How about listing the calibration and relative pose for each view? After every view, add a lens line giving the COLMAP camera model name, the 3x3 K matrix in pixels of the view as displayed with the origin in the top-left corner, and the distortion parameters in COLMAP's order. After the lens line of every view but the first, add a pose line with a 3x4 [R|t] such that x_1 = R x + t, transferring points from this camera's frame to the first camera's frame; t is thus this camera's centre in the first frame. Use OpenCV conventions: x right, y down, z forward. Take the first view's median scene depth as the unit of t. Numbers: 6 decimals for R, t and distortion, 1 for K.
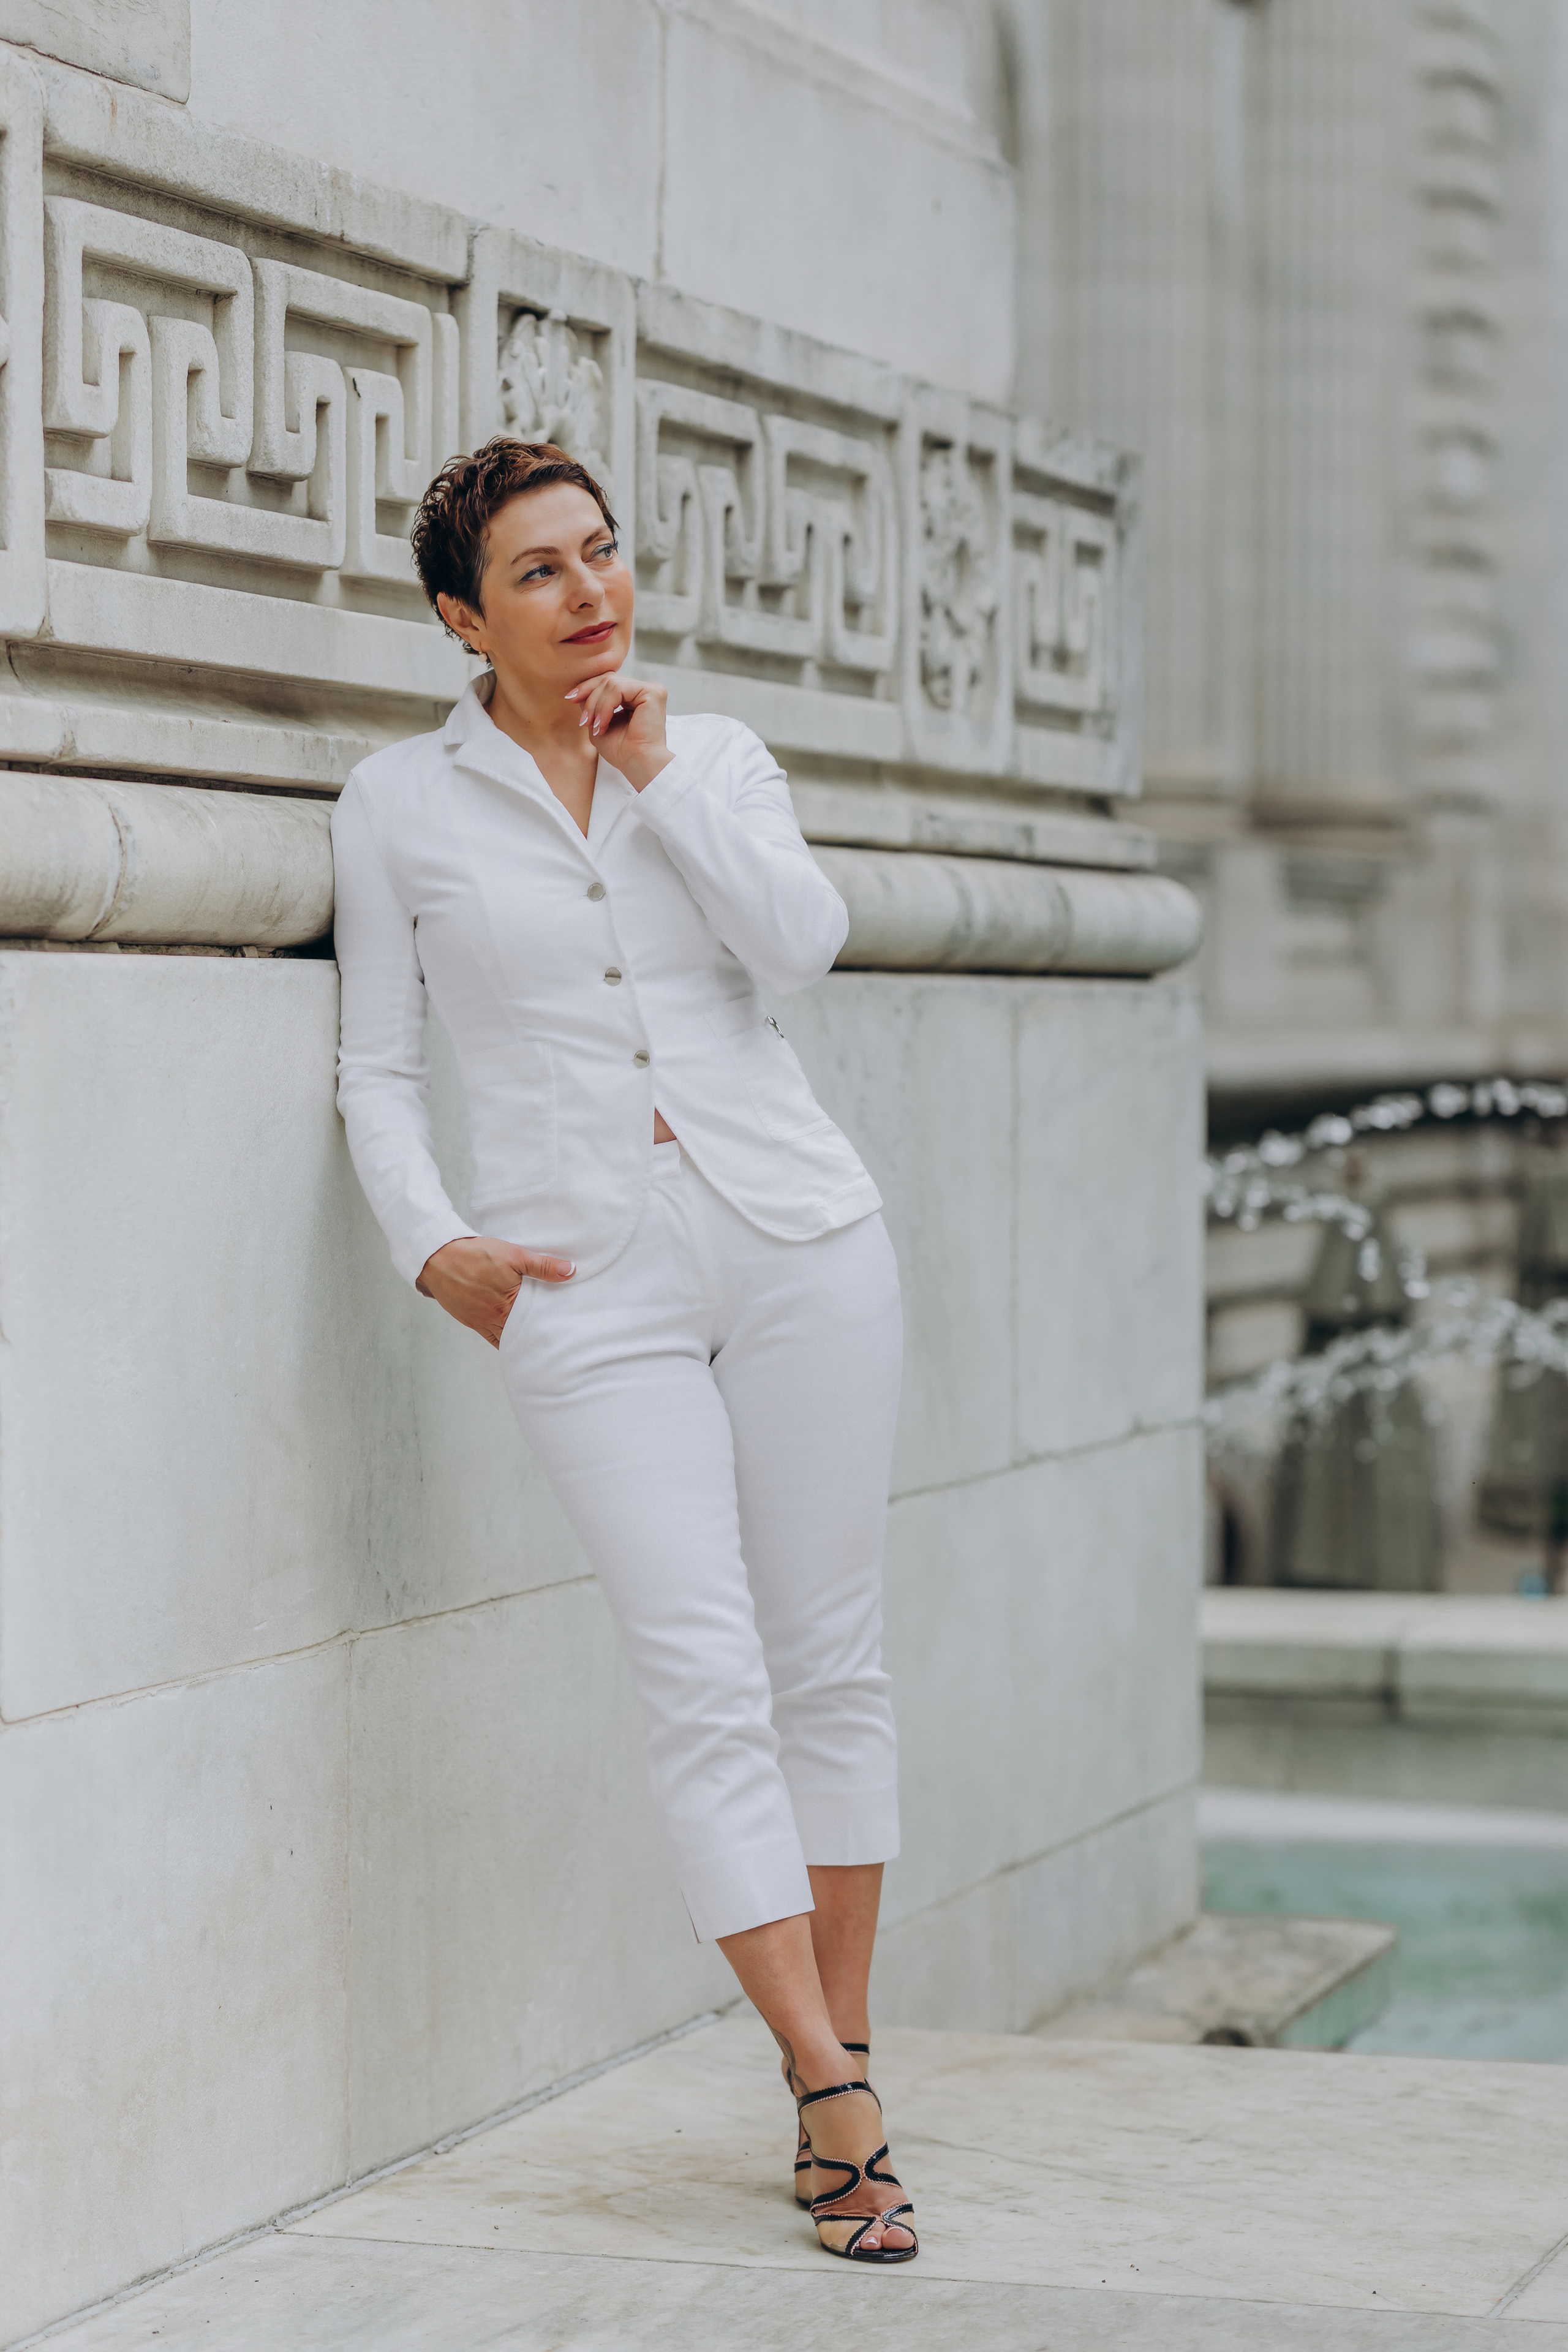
lens RADIAL K [[5986.8, 0, 784.0], [0, 5986.8, 1176.0], [0, 0, 1]] dist [-0.055708, 0.004467]
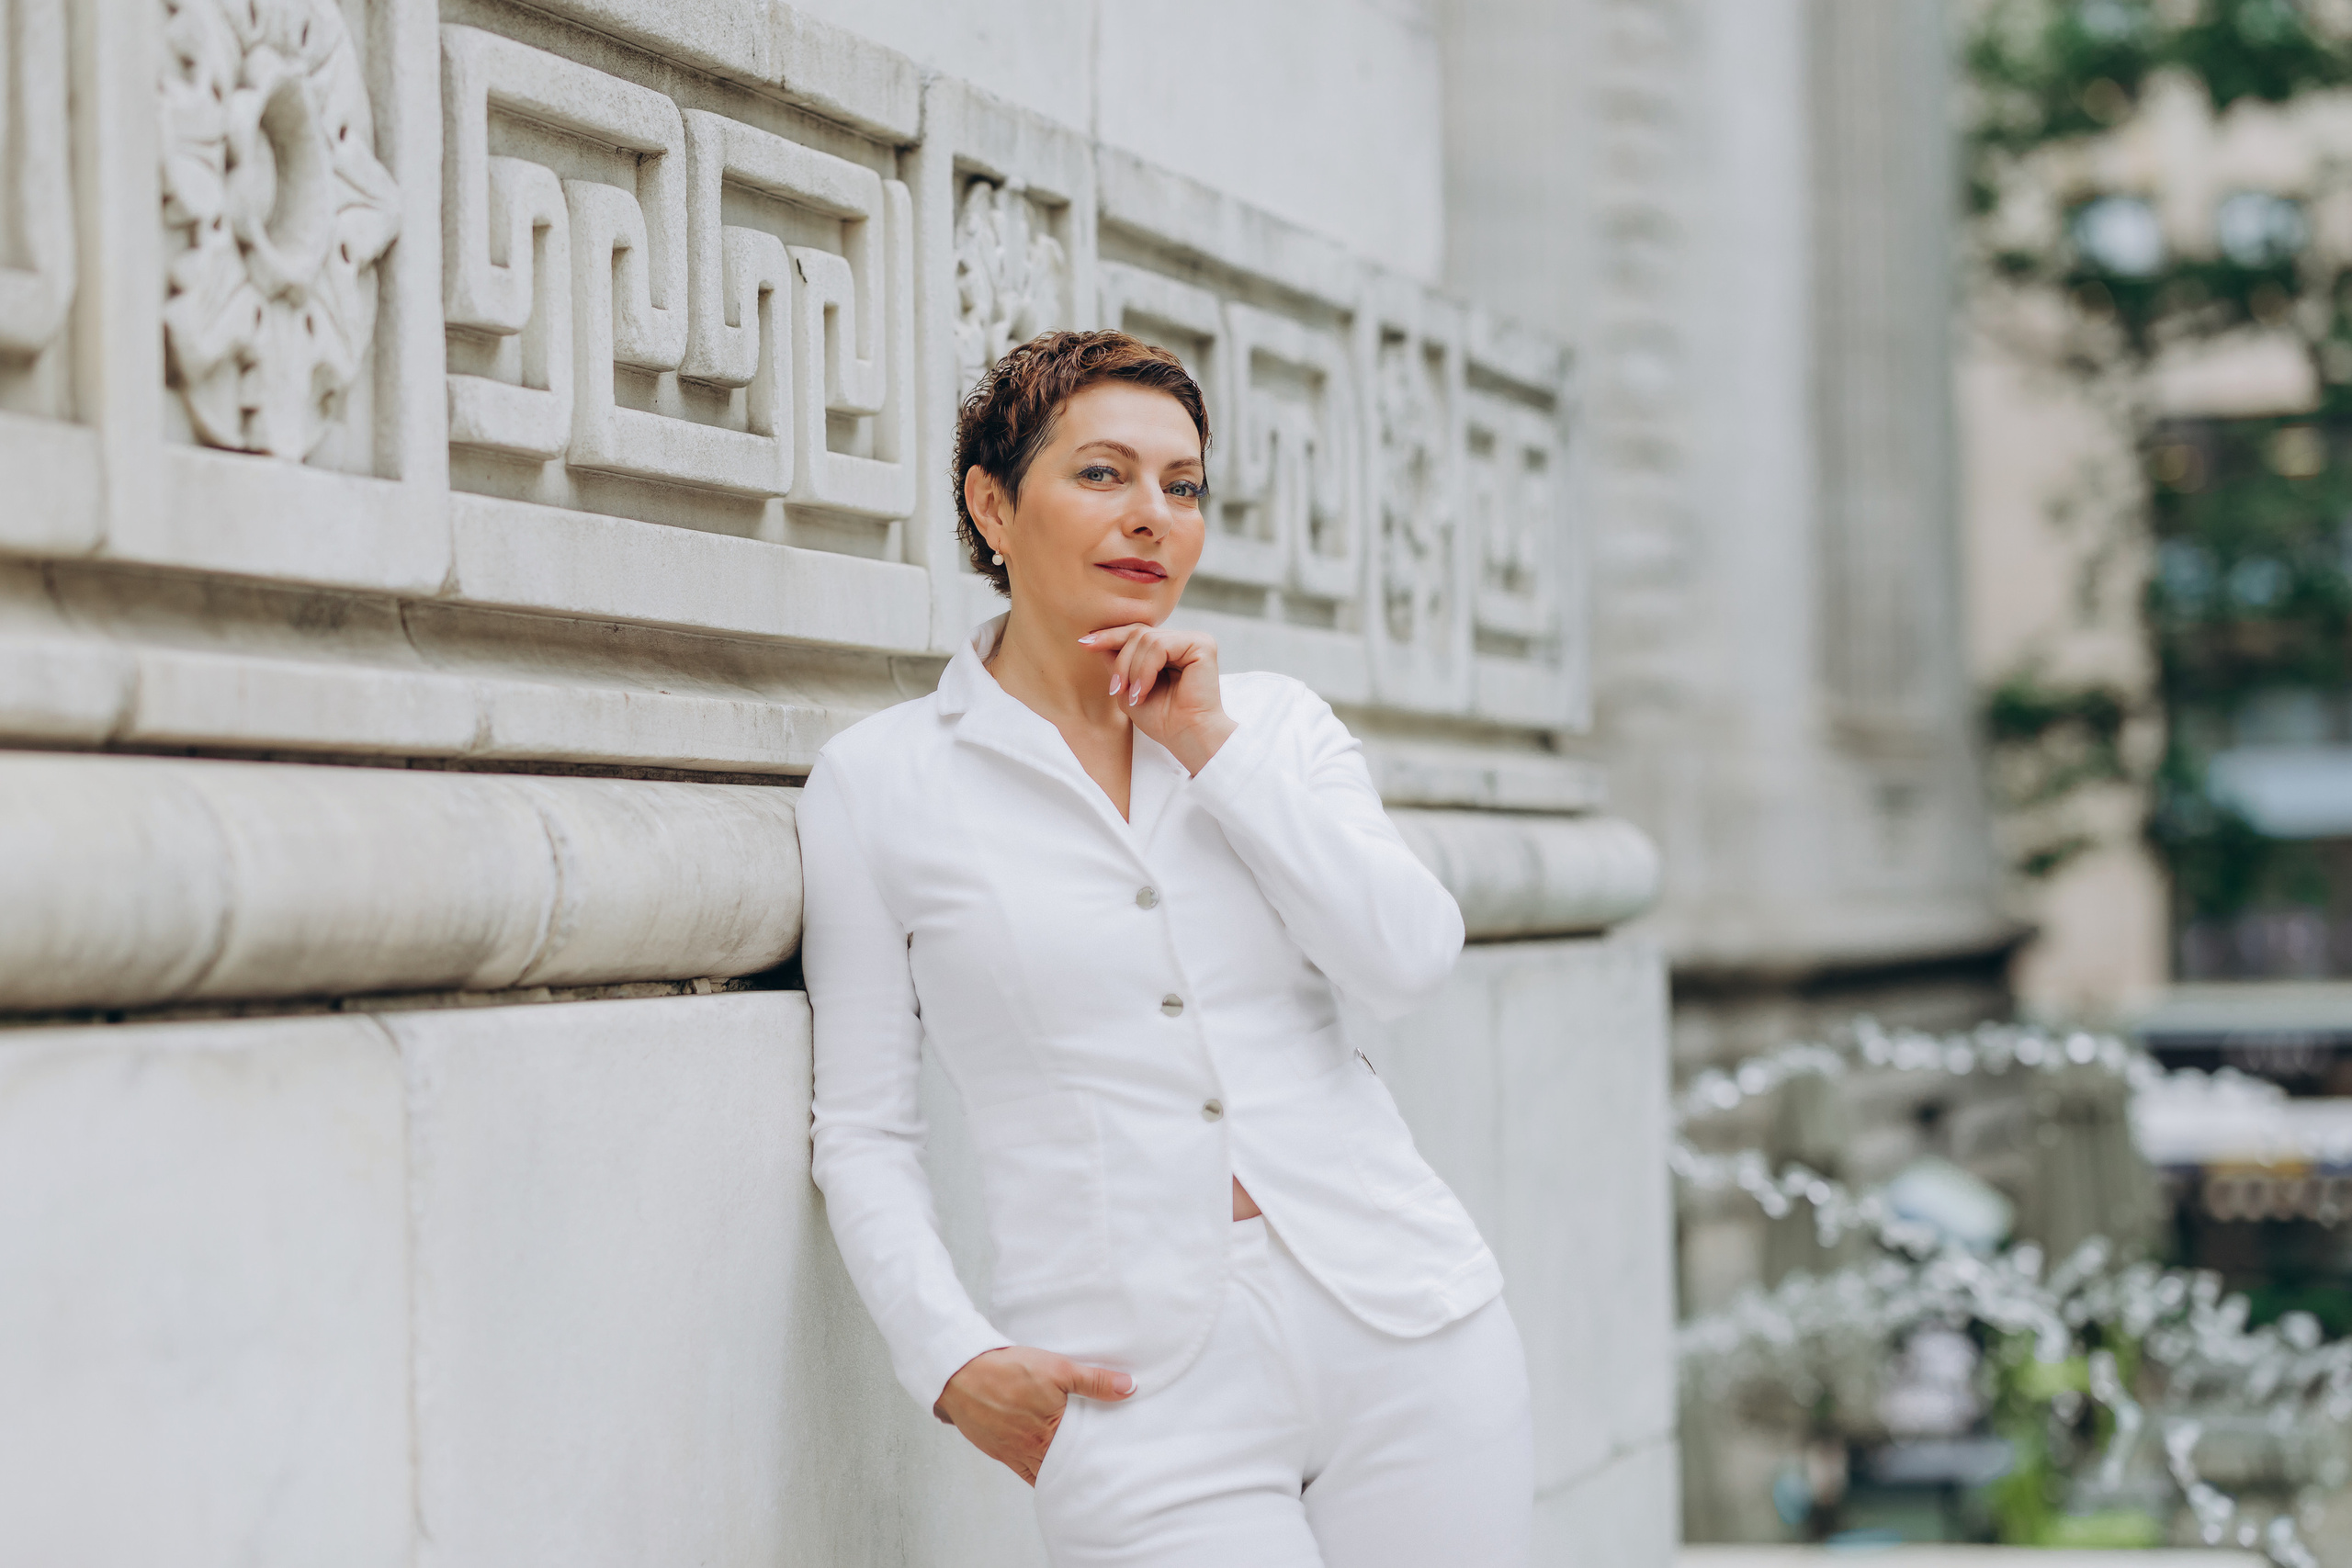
lens RADIAL K [[5668.8, 0, 1273.3], [0, 5668.8, 854.8], [0, 0, 1]] dist [-0.068699, 0.102680]
pose [[0.998128, -0.017857, 0.058493, -0.053062], [0.019750, 0.999295, -0.031943, -0.027129], [-0.057881, 0.033039, 0.997777, 0.233666]]
